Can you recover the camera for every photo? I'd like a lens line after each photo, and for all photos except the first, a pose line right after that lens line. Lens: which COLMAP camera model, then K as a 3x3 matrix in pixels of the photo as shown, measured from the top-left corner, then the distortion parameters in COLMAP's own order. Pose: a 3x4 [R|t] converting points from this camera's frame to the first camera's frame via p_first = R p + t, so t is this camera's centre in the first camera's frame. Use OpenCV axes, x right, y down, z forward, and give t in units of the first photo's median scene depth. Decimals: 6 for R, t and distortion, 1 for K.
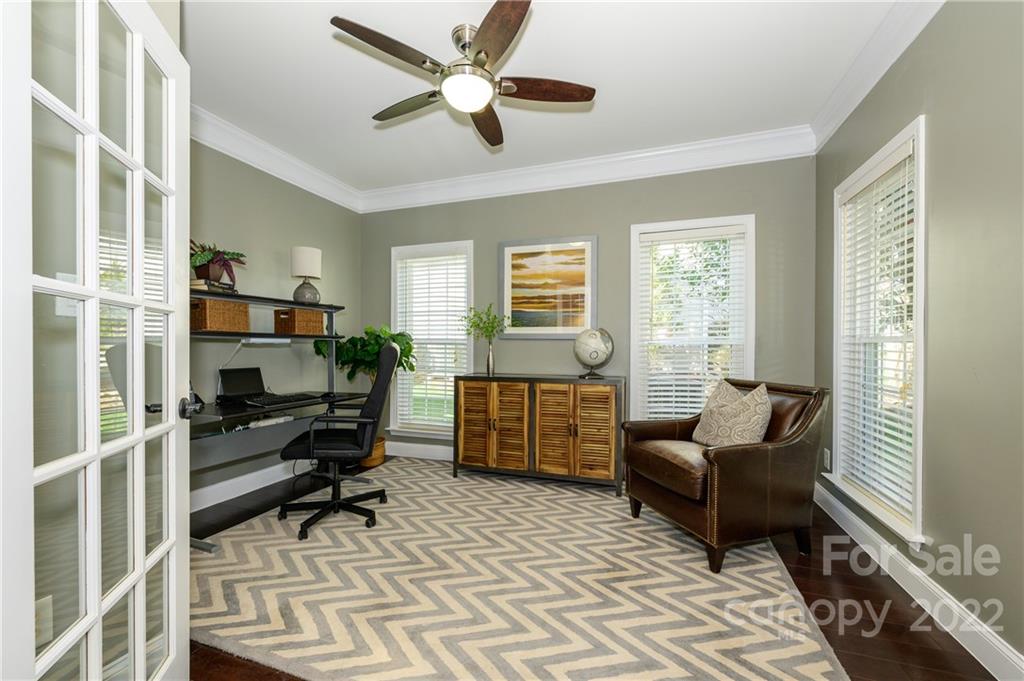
lens RADIAL K [[408.7, 0, 507.4], [0, 408.7, 345.5], [0, 0, 1]] dist [-0.000456, -0.000167]
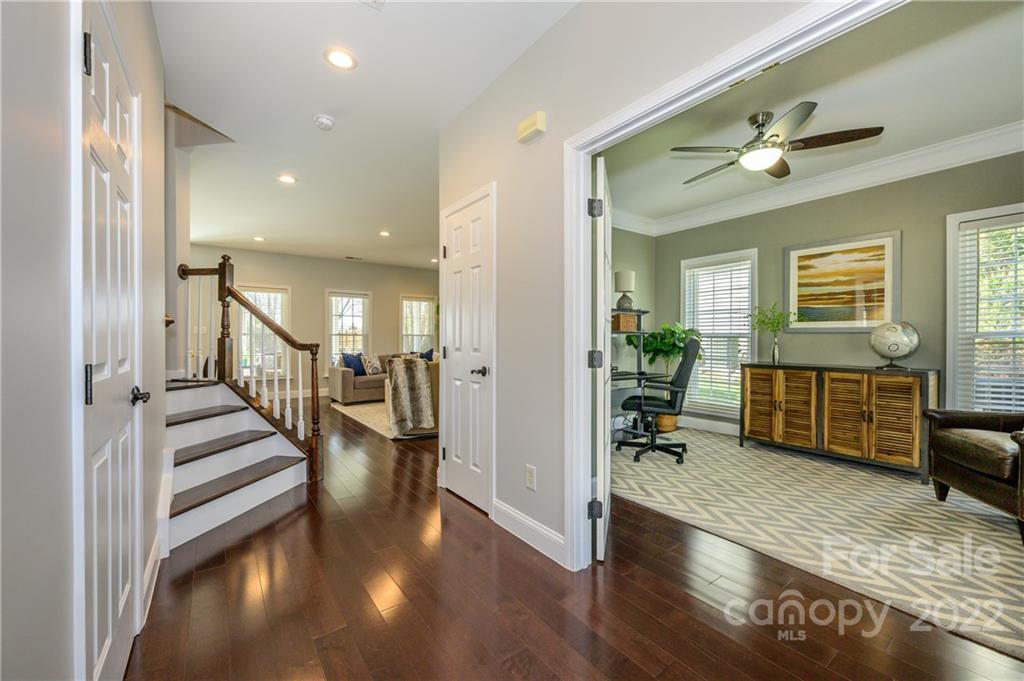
lens RADIAL K [[408.7, 0, 513.7], [0, 408.7, 339.5], [0, 0, 1]] dist [-0.000456, -0.000167]
pose [[0.828638, -0.000250, -0.559784, -0.009232], [-0.000163, 1.000000, -0.000688, 0.003830], [0.559784, 0.000661, 0.828638, -0.396544]]
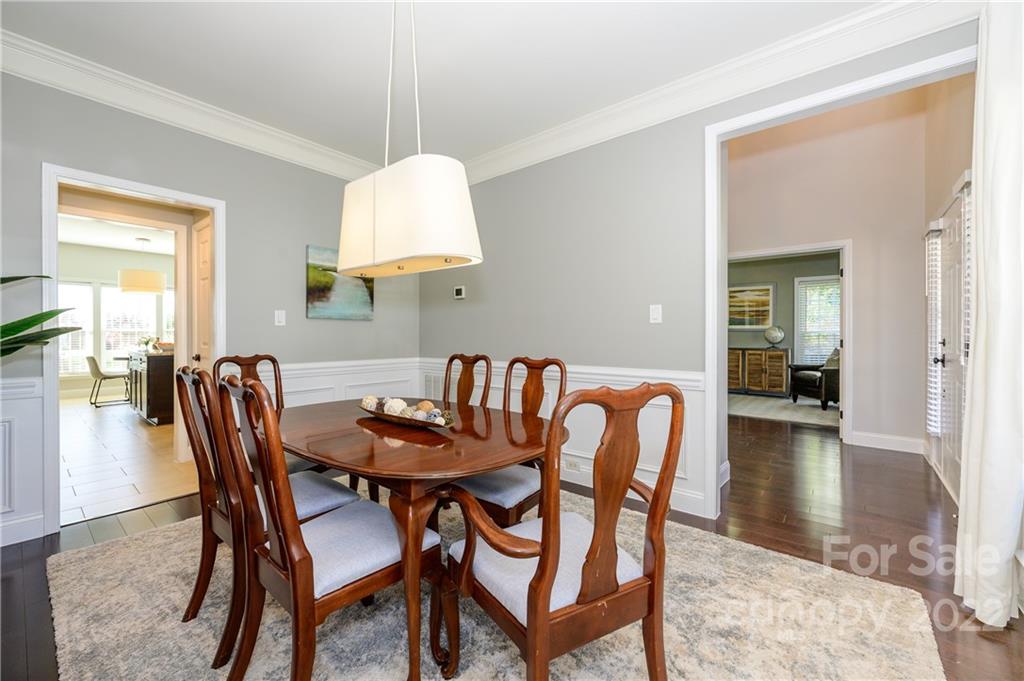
lens RADIAL K [[408.7, 0, 519.4], [0, 408.7, 337.9], [0, 0, 1]] dist [-0.000456, -0.000167]
pose [[0.947598, 0.001951, -0.319459, -0.380947], [-0.001786, 0.999998, 0.000808, 0.021127], [0.319460, -0.000195, 0.947600, -1.502387]]
